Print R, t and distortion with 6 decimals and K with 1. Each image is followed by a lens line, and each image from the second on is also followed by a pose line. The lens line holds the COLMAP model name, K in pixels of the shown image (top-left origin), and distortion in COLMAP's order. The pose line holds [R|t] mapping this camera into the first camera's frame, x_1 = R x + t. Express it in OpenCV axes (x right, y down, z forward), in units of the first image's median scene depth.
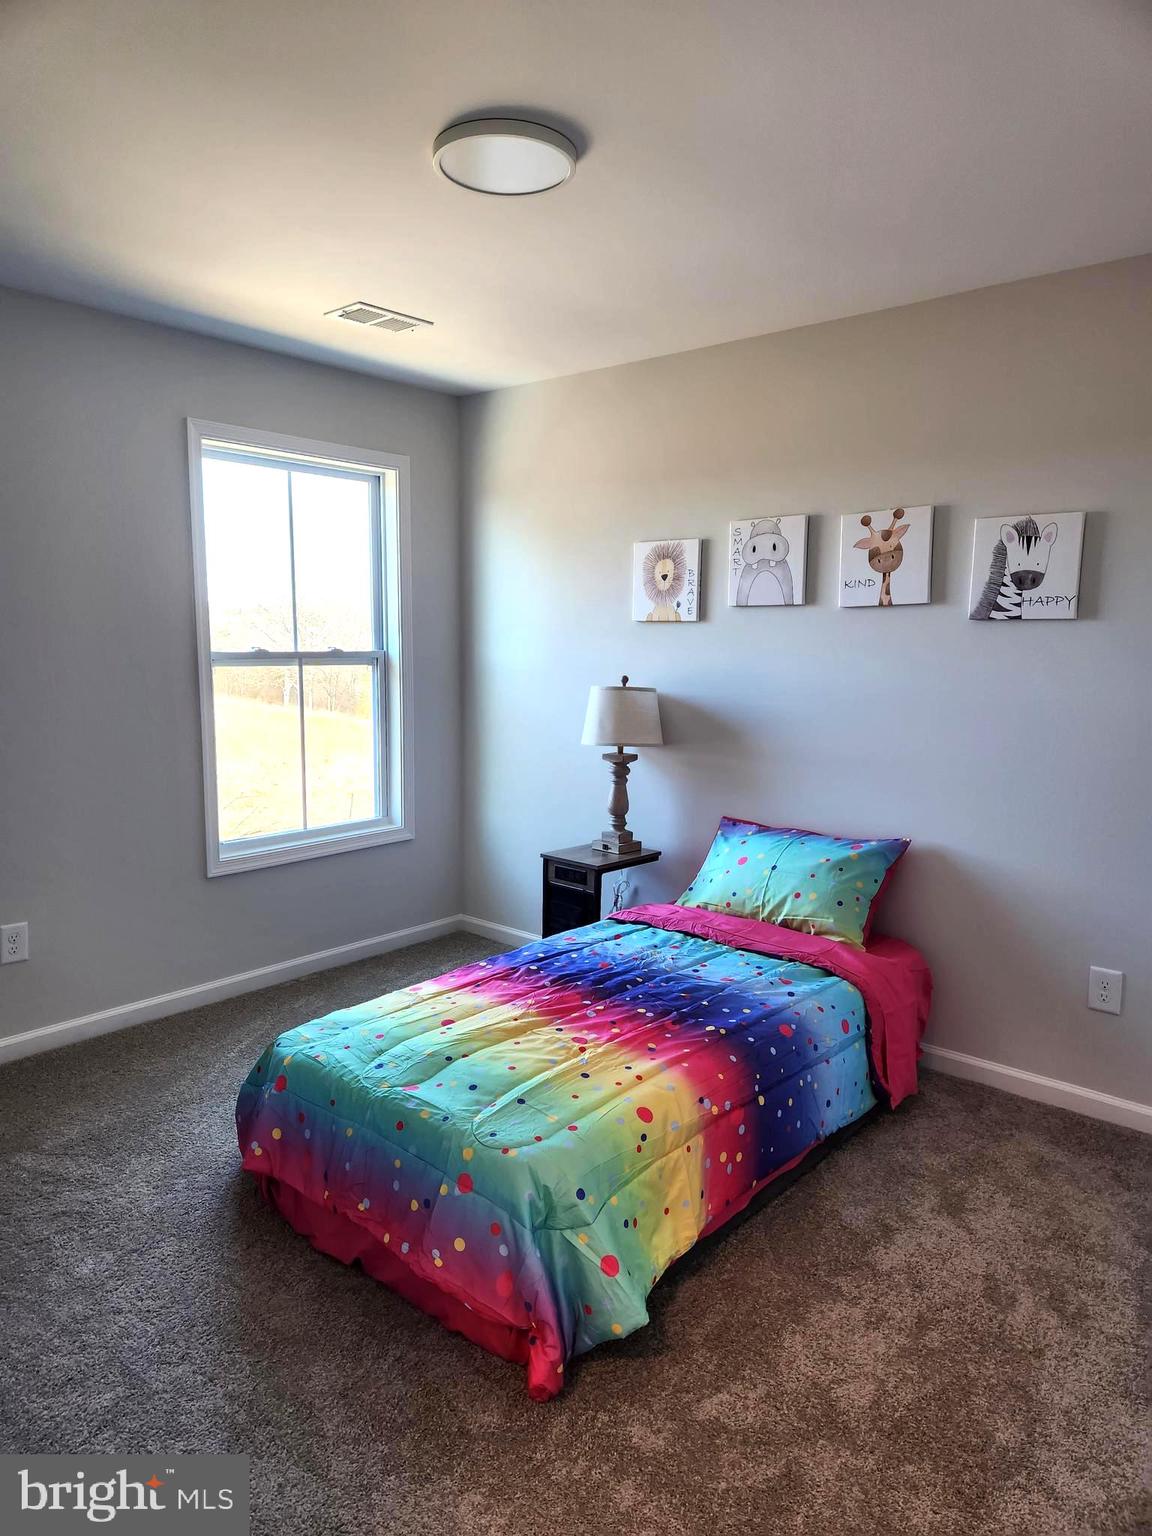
lens RADIAL K [[1011.4, 0, 562.6], [0, 1011.4, 782.4], [0, 0, 1]] dist [0.050327, -0.028091]
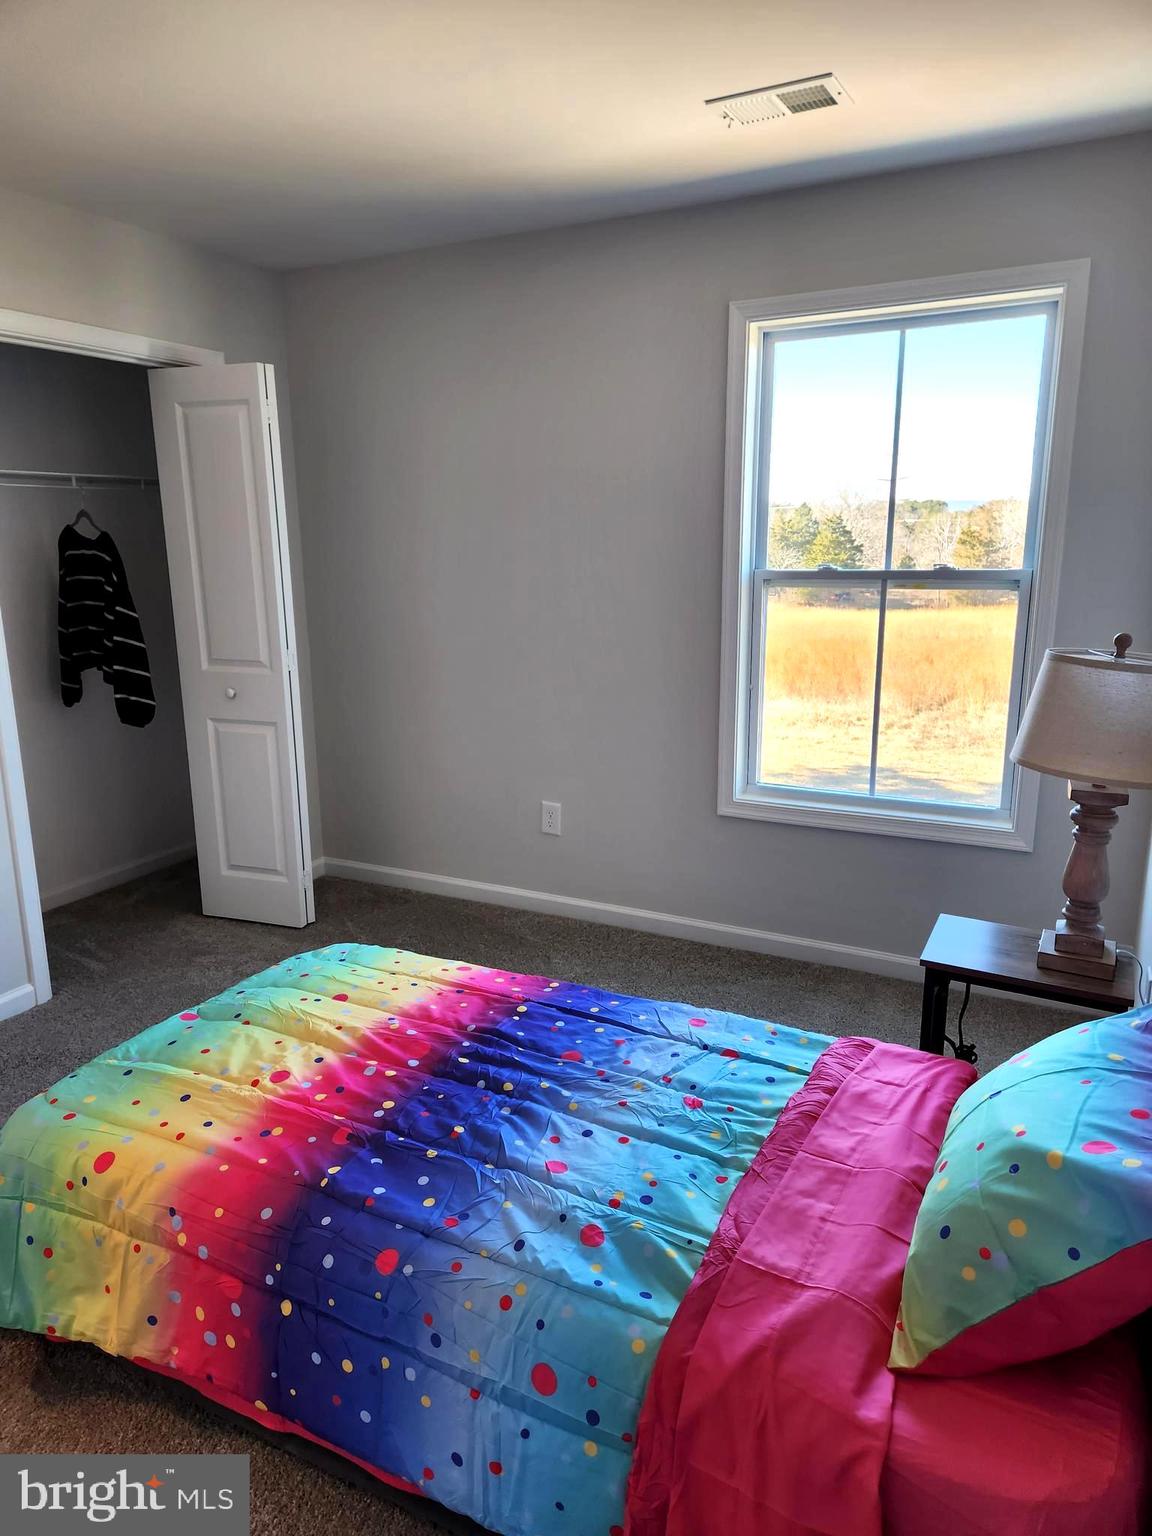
lens RADIAL K [[1011.4, 0, 561.9], [0, 1011.4, 772.8], [0, 0, 1]] dist [0.050327, -0.028091]
pose [[0.256187, 0.212162, -0.943056, 0.671673], [-0.128652, 0.974420, 0.184269, -0.134273], [0.958028, 0.074119, 0.276929, 0.835332]]
